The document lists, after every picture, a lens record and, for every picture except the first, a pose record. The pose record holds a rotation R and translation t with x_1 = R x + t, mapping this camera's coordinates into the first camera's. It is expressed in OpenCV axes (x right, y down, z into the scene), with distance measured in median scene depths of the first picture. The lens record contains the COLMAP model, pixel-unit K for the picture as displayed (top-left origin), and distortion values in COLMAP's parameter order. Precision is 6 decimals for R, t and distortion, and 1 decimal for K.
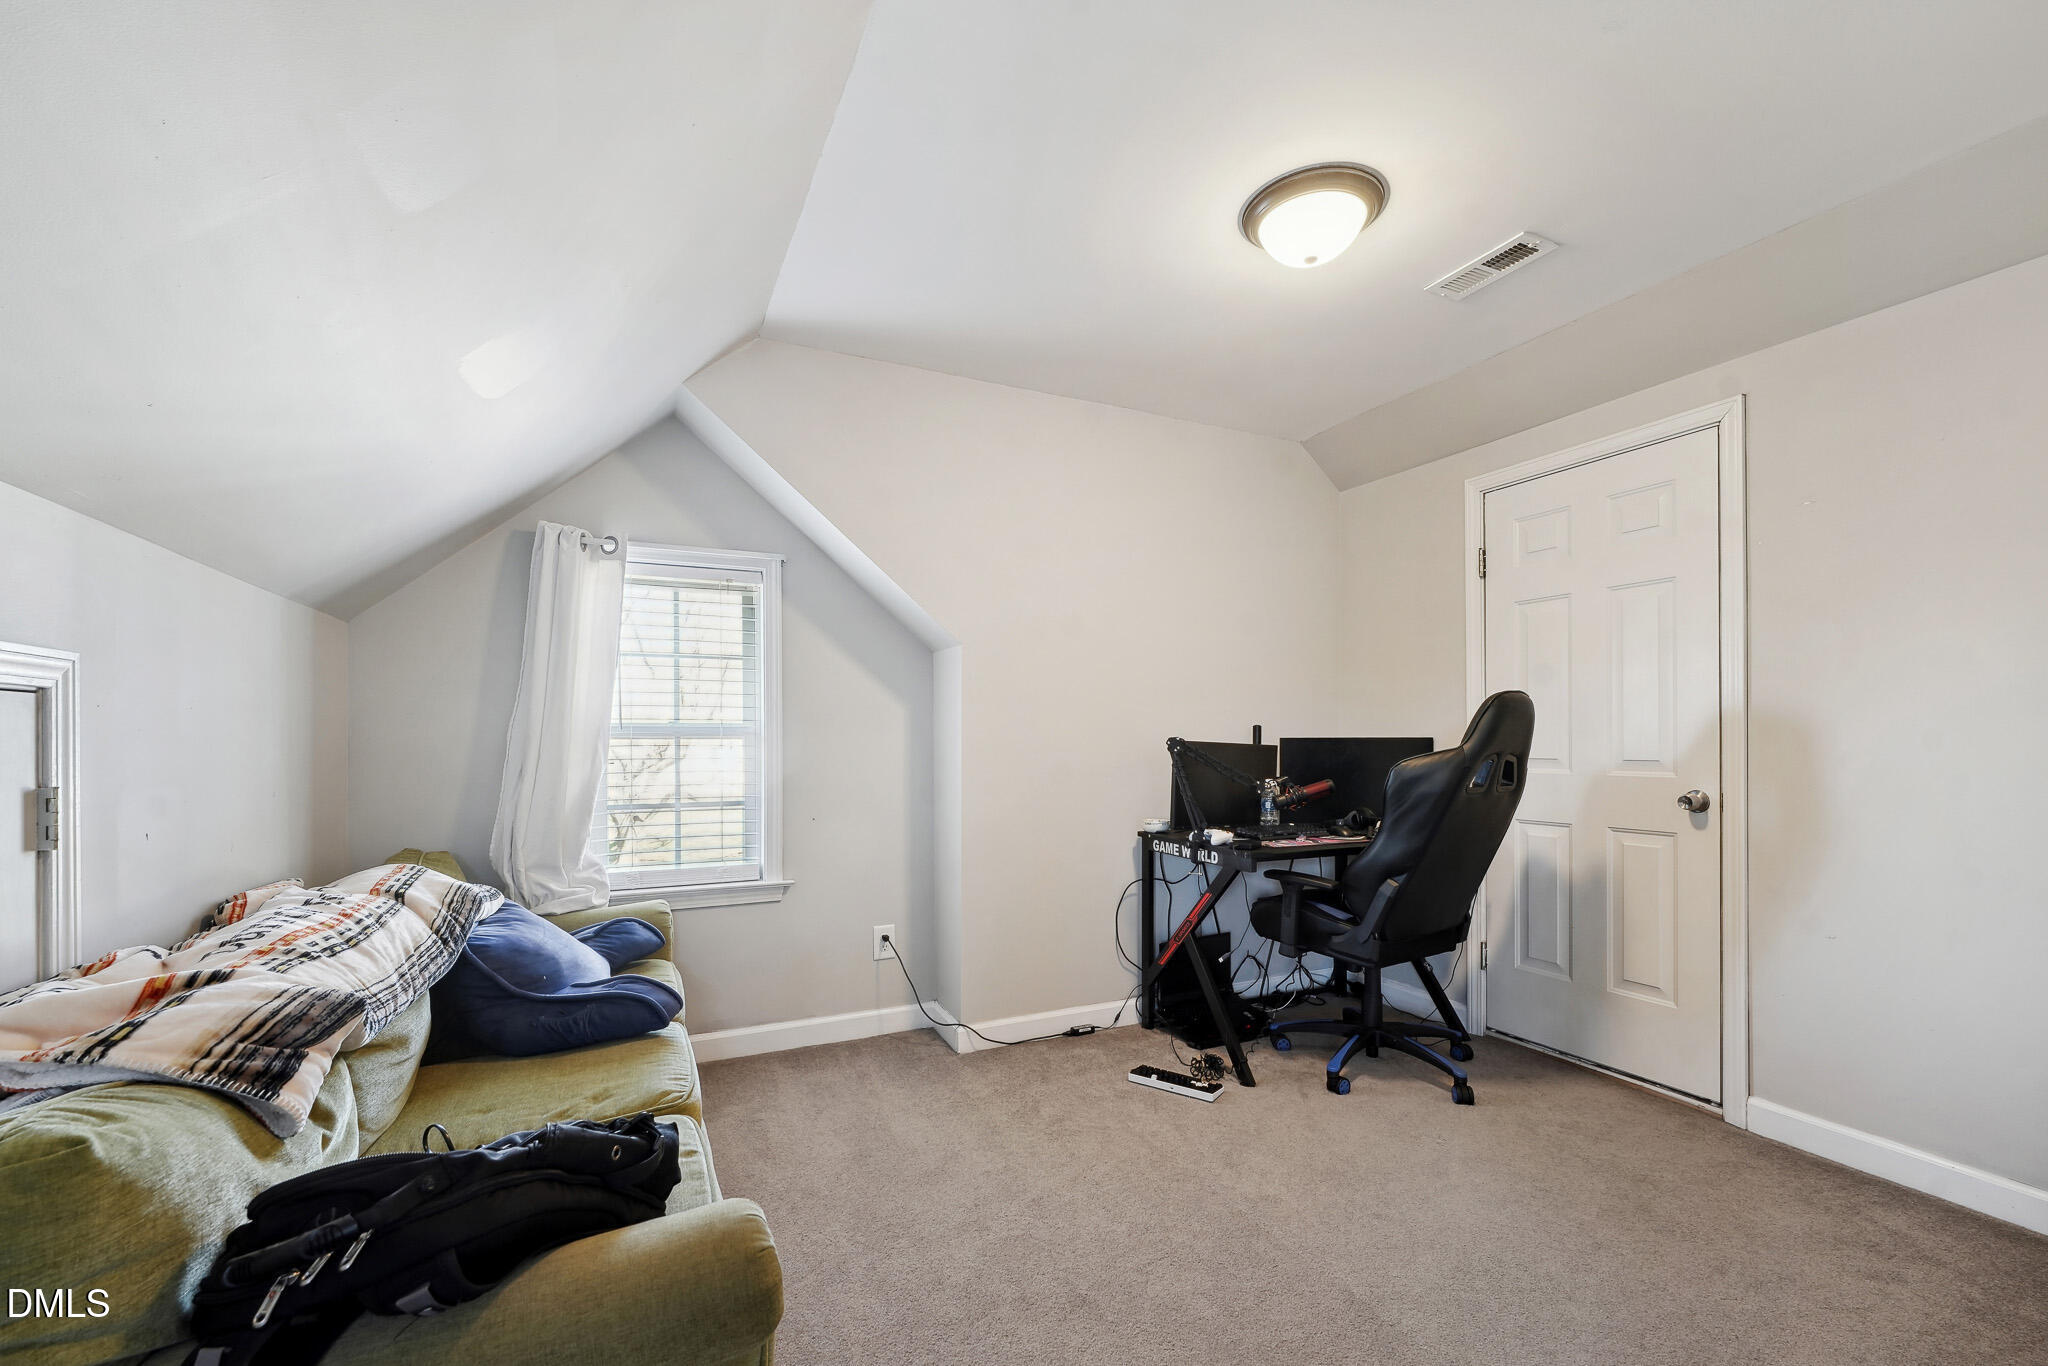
lens RADIAL K [[842.7, 0, 1019.8], [0, 842.7, 737.3], [0, 0, 1]] dist [0.000722, 0.000364]
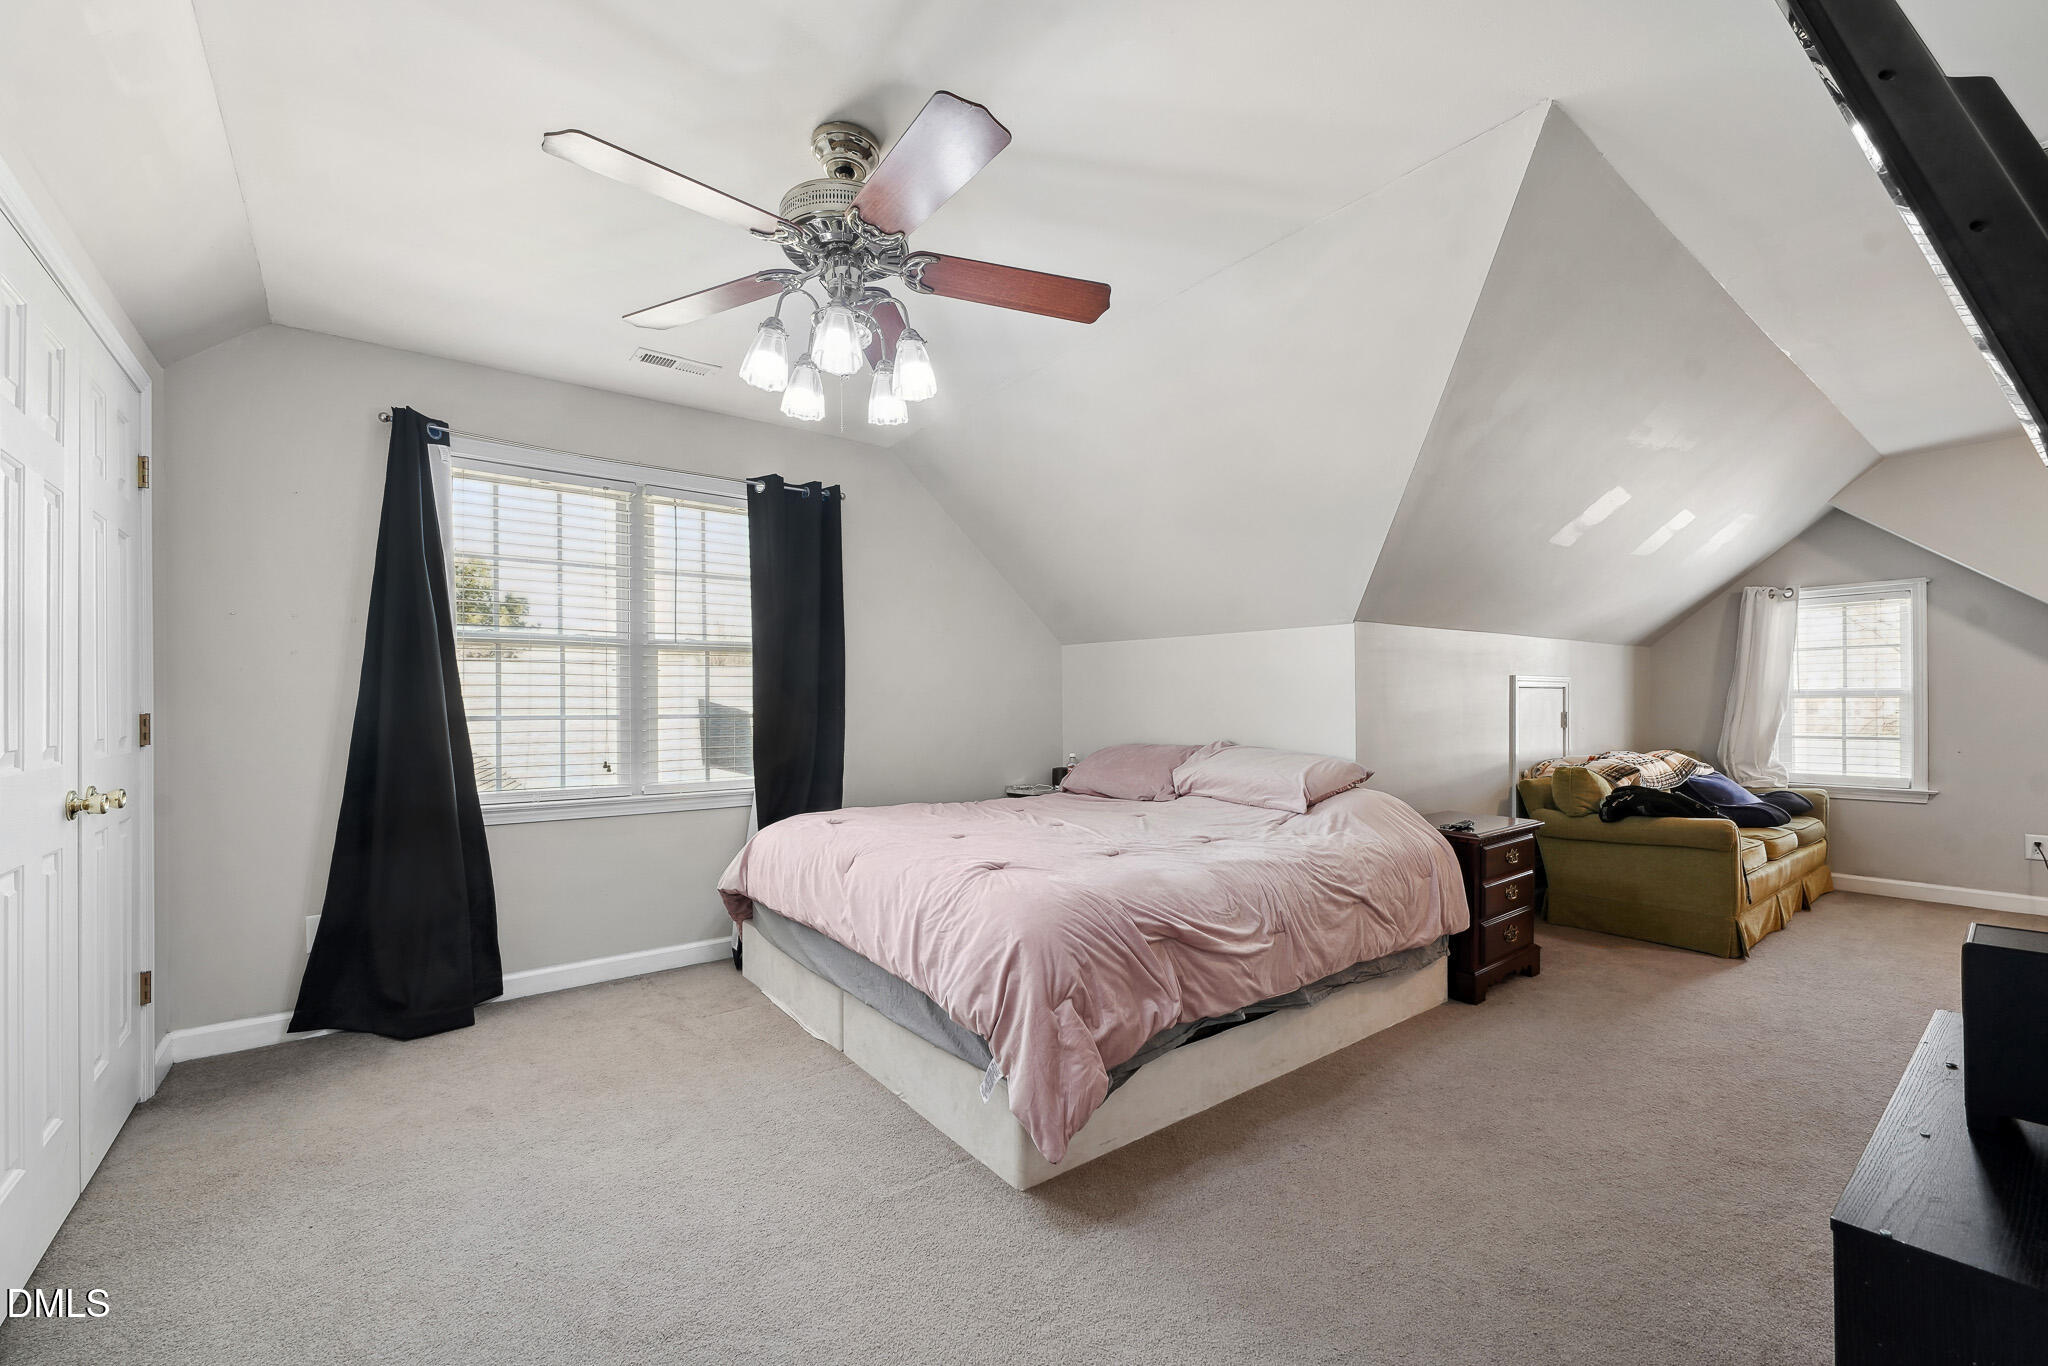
lens RADIAL K [[831.6, 0, 1009.6], [0, 831.6, 716.4], [0, 0, 1]] dist [-0.000617, -0.000159]
pose [[0.208924, 0.022683, -0.977669, 0.948212], [0.009012, 0.999644, 0.025119, -0.018587], [0.977890, -0.014059, 0.208645, -1.059051]]
